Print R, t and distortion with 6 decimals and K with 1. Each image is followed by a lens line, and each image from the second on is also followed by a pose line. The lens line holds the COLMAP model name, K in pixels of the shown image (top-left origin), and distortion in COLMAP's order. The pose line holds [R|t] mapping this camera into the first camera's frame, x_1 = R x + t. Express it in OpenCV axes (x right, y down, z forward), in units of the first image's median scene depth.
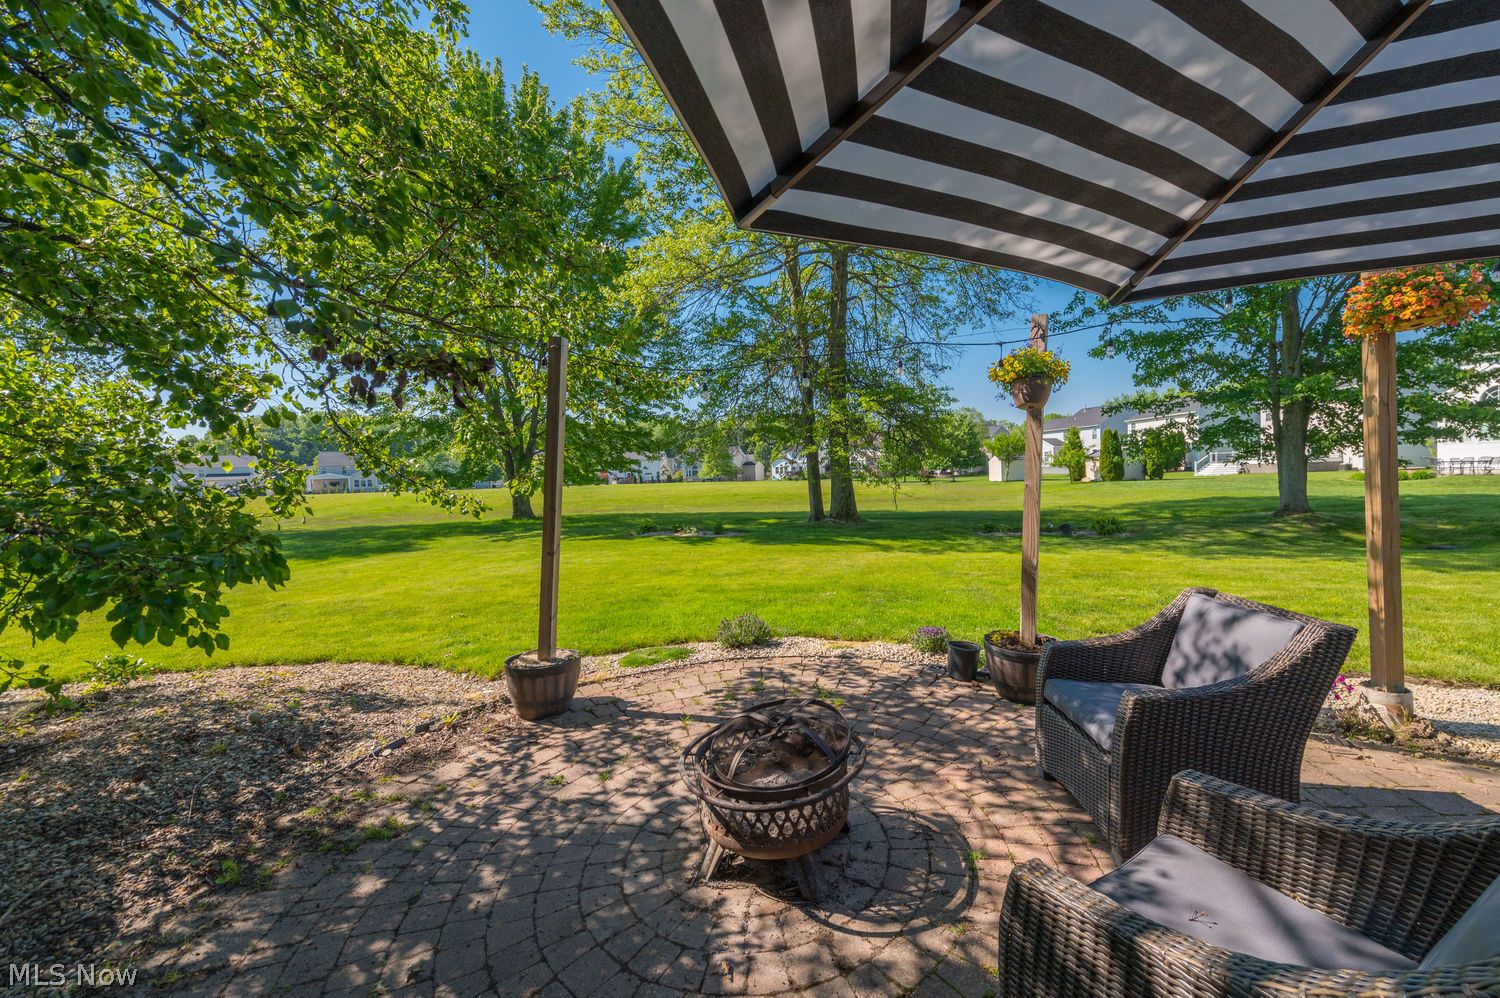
lens RADIAL K [[571.0, 0, 769.8], [0, 571.0, 498.9], [0, 0, 1]] dist [0.016561, -0.000270]
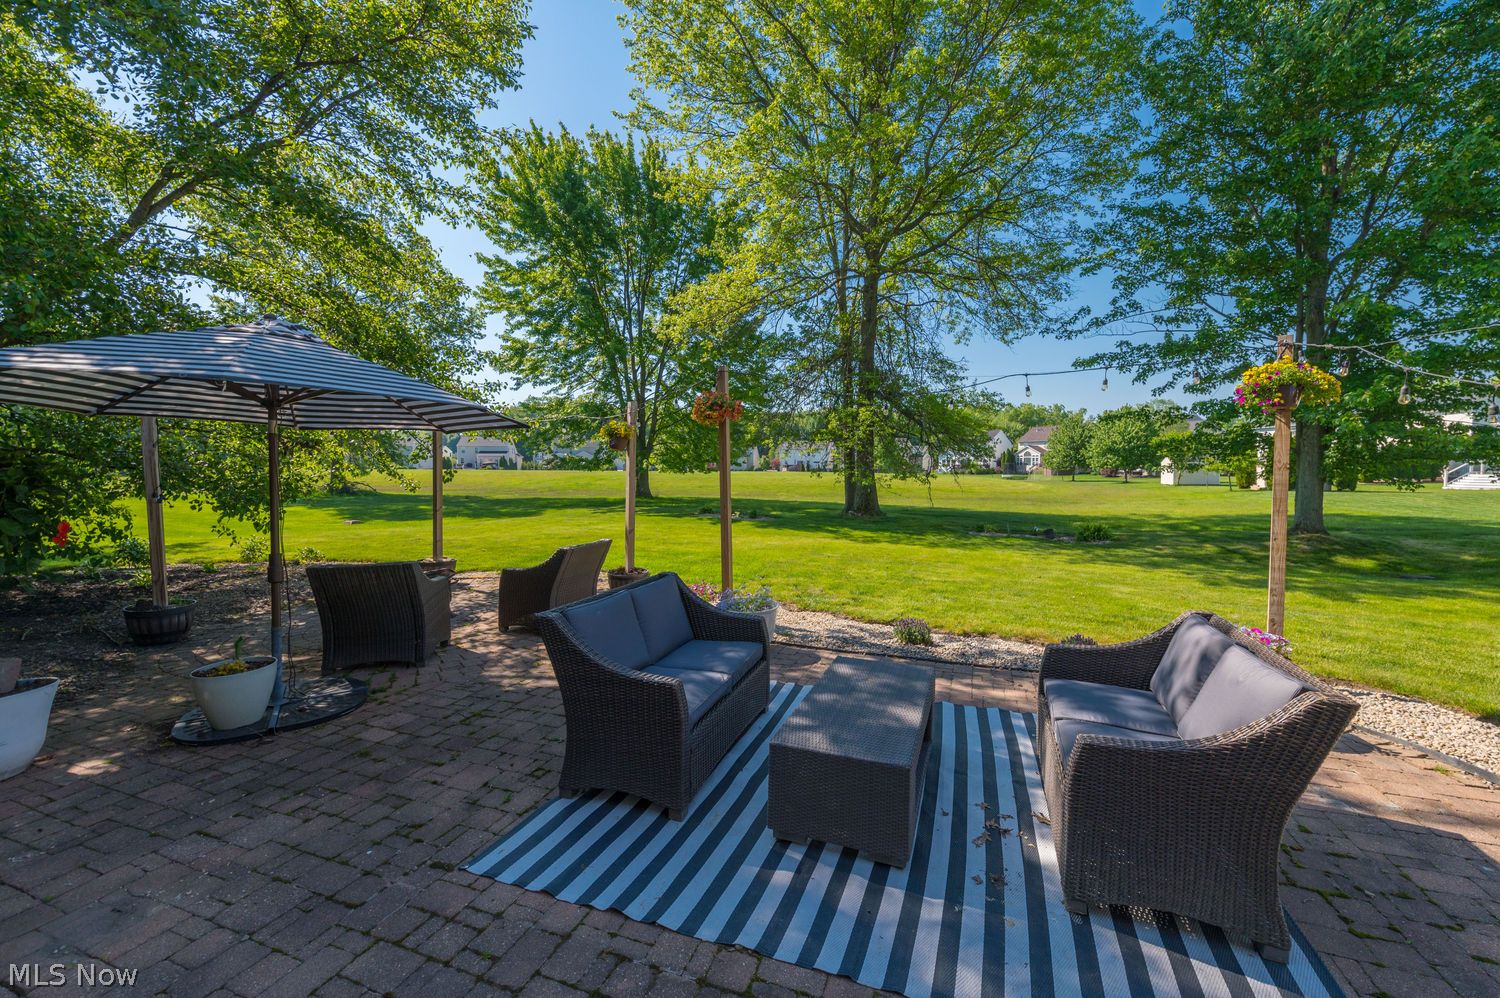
lens RADIAL K [[571.0, 0, 769.8], [0, 571.0, 498.9], [0, 0, 1]] dist [0.016561, -0.000270]
pose [[0.952224, 0.051736, -0.300987, 0.261185], [-0.046057, 0.998602, 0.025939, -0.010977], [0.301908, -0.010837, 0.953275, -0.123410]]
